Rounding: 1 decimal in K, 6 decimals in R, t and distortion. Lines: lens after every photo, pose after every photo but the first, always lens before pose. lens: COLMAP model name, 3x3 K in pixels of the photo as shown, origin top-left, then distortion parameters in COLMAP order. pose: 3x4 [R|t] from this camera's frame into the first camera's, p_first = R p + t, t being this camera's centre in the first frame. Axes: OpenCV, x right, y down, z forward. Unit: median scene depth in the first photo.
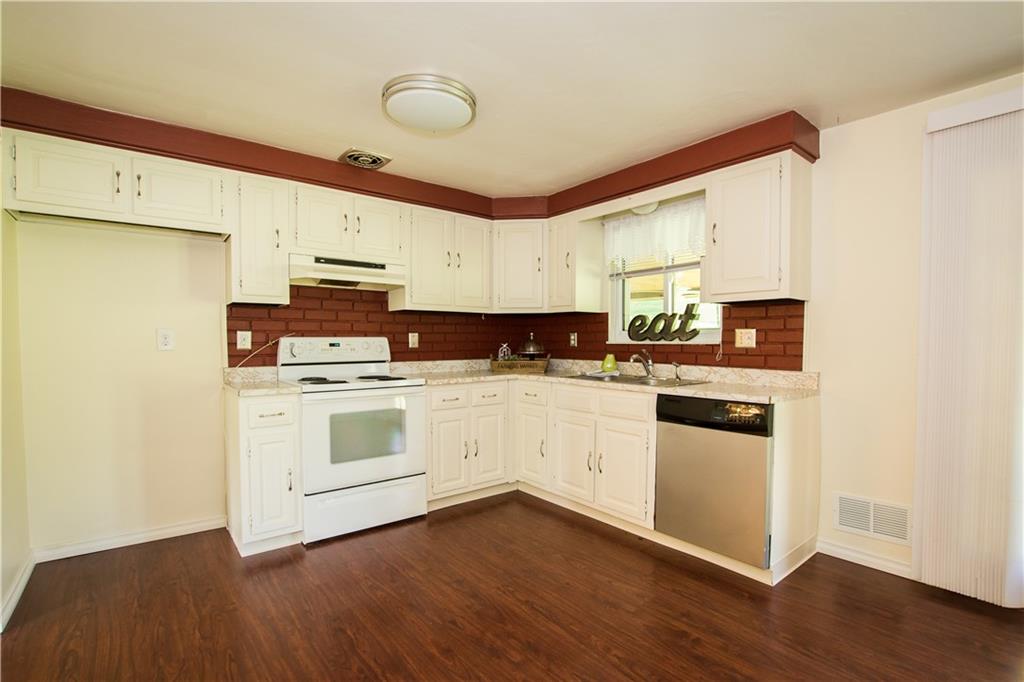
lens RADIAL K [[467.2, 0, 511.0], [0, 467.2, 348.3], [0, 0, 1]] dist [-0.005789, 0.000508]
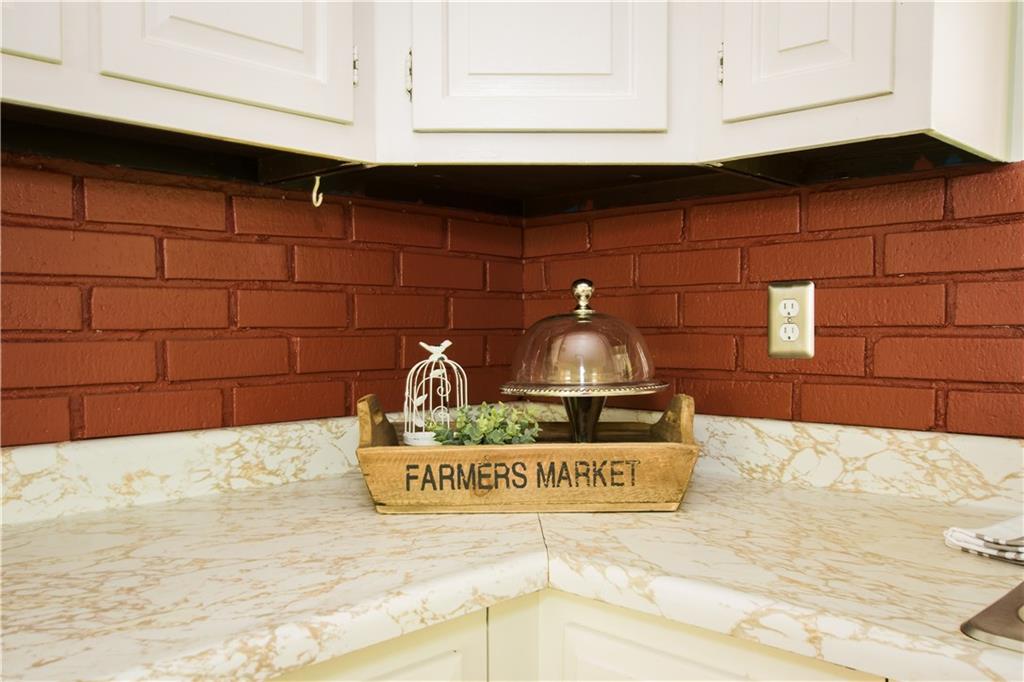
lens RADIAL K [[893.0, 0, 513.4], [0, 893.0, 344.6], [0, 0, 1]] dist [0.009441, 0.002048]
pose [[0.991594, -0.003322, 0.129348, -0.034753], [0.003660, 0.999990, -0.002375, -0.009082], [-0.129339, 0.002829, 0.991596, 0.769352]]
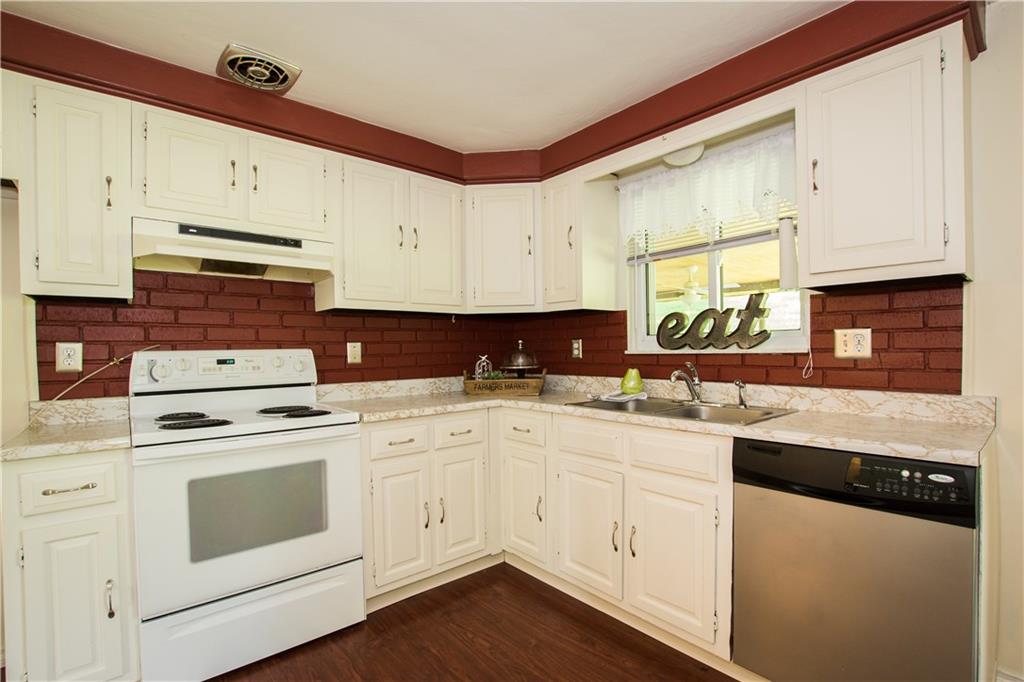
lens RADIAL K [[467.2, 0, 509.6], [0, 467.2, 346.7], [0, 0, 1]] dist [-0.005789, 0.000508]
pose [[0.999401, -0.013788, 0.031733, 0.005093], [0.014498, 0.999647, -0.022251, -0.007948], [-0.031415, 0.022697, 0.999249, 0.318609]]
